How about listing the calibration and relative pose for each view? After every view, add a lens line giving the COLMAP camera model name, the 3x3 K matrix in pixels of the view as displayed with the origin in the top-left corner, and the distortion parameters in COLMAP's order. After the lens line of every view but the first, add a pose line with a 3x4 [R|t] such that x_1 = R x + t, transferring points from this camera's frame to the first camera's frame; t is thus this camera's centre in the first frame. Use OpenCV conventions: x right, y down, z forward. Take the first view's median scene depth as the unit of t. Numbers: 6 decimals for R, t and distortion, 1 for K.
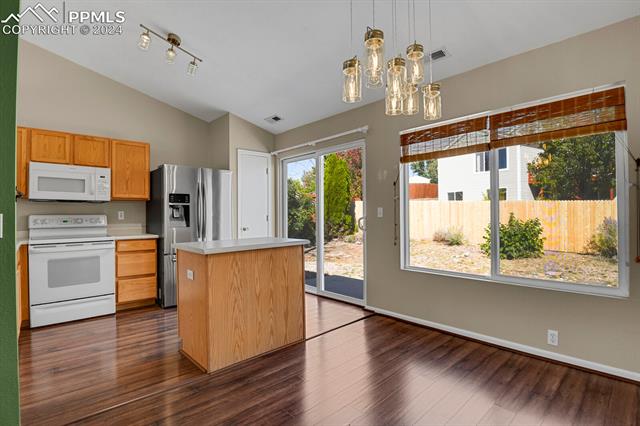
lens RADIAL K [[313.2, 0, 323.1], [0, 313.2, 214.5], [0, 0, 1]] dist [-0.027389, -0.001756]
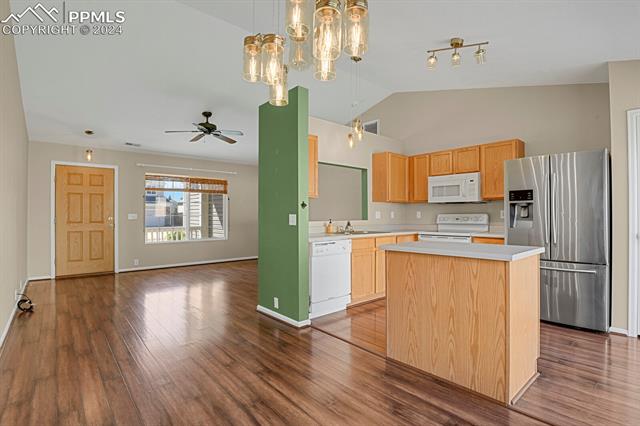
lens RADIAL K [[313.2, 0, 323.1], [0, 313.2, 214.5], [0, 0, 1]] dist [-0.027389, -0.001756]
pose [[-0.034634, 0.004107, -0.999392, 0.441179], [0.003903, 0.999984, 0.003974, -0.003541], [0.999392, -0.003763, -0.034650, 0.471729]]
